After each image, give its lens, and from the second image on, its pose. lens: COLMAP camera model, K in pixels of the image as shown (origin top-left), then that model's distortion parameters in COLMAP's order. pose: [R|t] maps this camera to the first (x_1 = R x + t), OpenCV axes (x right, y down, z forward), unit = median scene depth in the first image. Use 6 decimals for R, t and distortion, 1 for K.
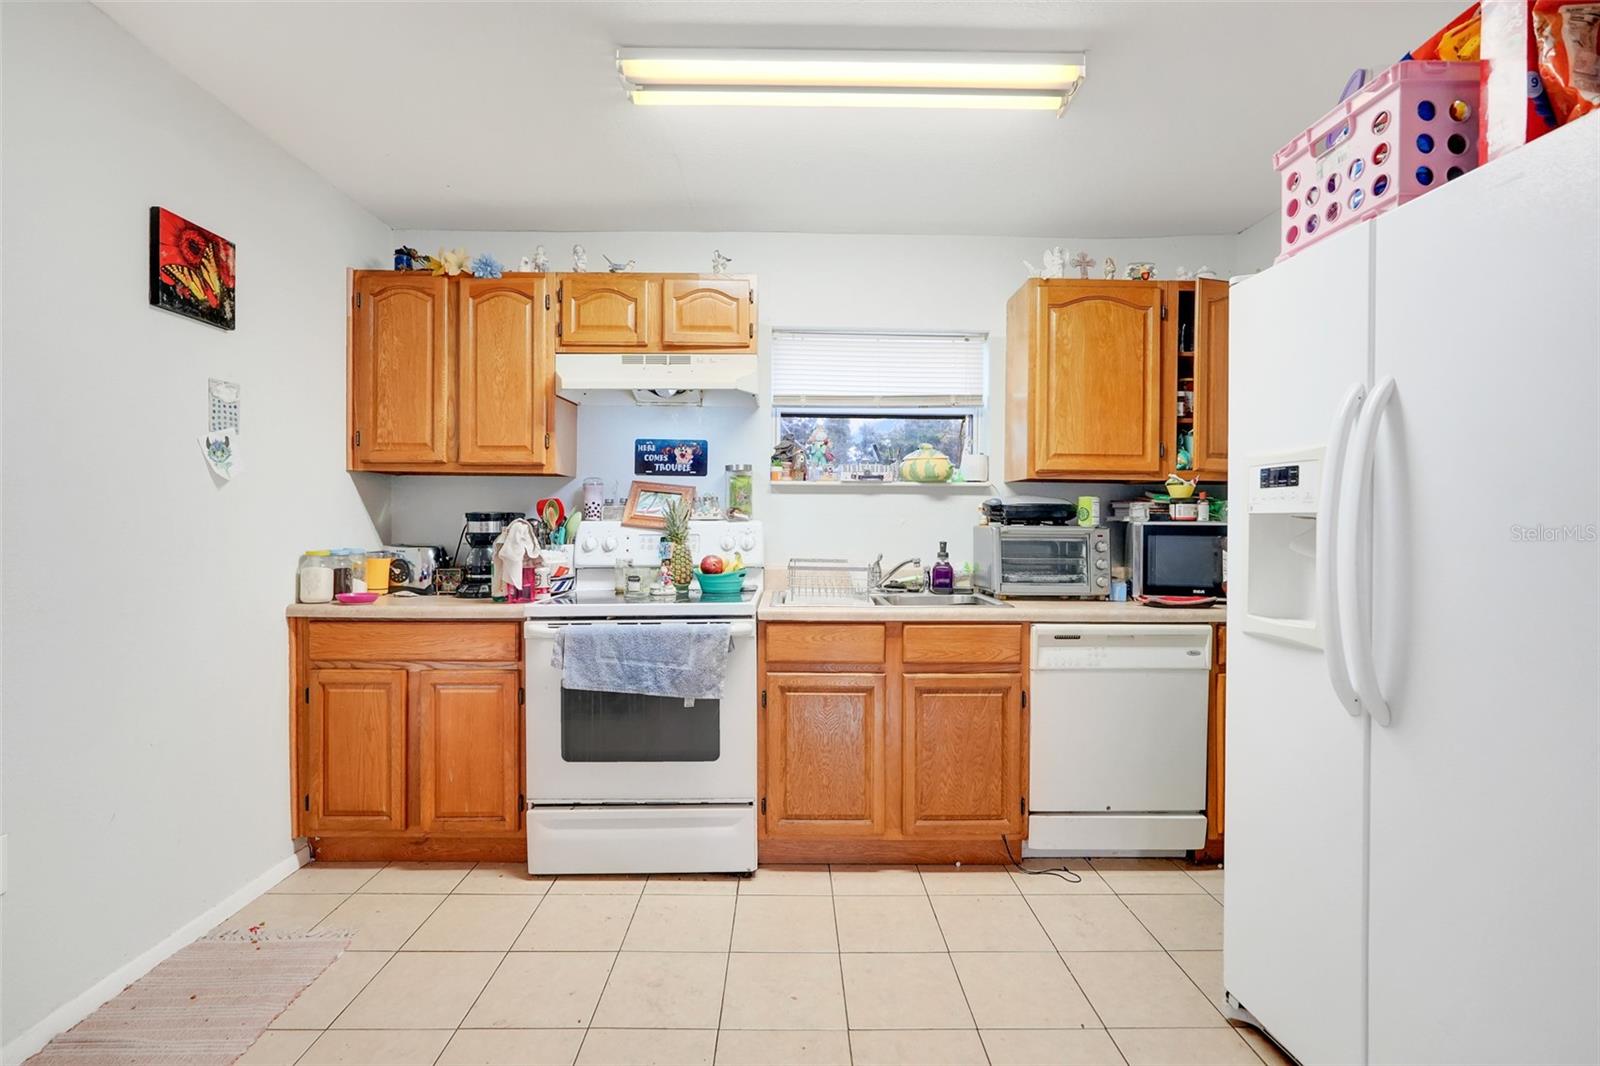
lens RADIAL K [[714.5, 0, 797.0], [0, 714.5, 522.8], [0, 0, 1]] dist [-0.011019, 0.002698]
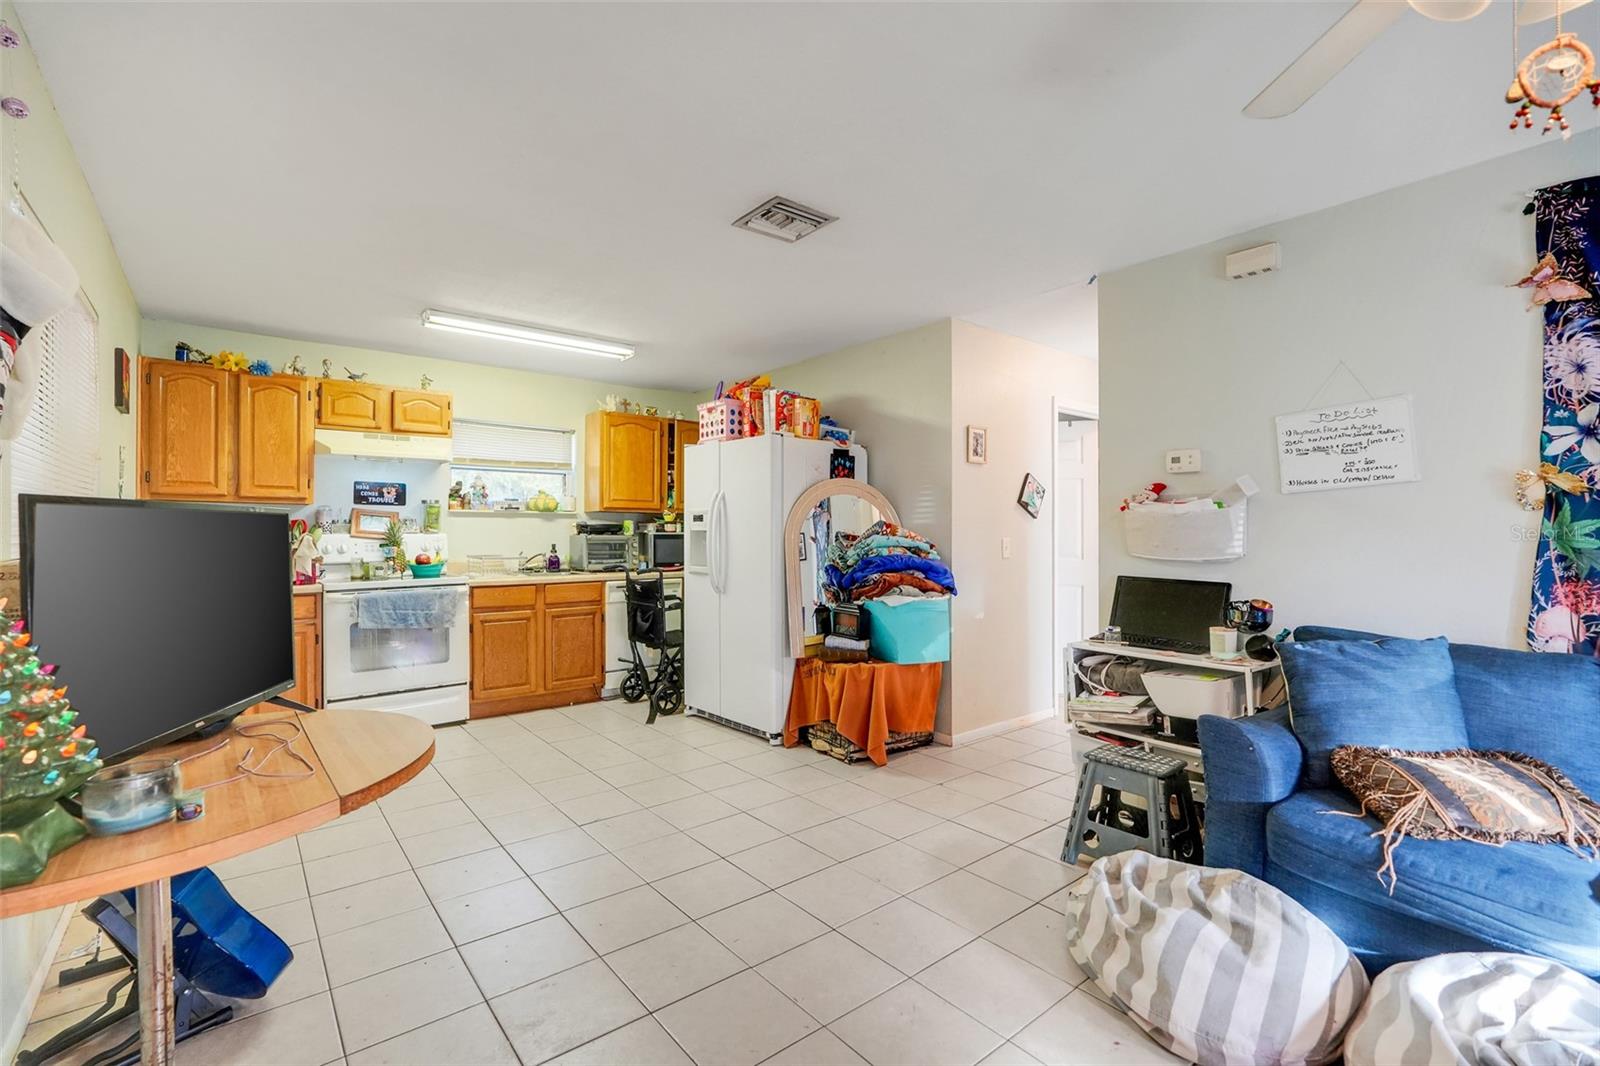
lens RADIAL K [[714.5, 0, 797.7], [0, 714.5, 531.4], [0, 0, 1]] dist [-0.011019, 0.002698]
pose [[0.785693, -0.004758, 0.618598, -0.475412], [0.004939, 0.999987, 0.001419, -0.005921], [-0.618597, 0.001941, 0.785706, -0.904810]]
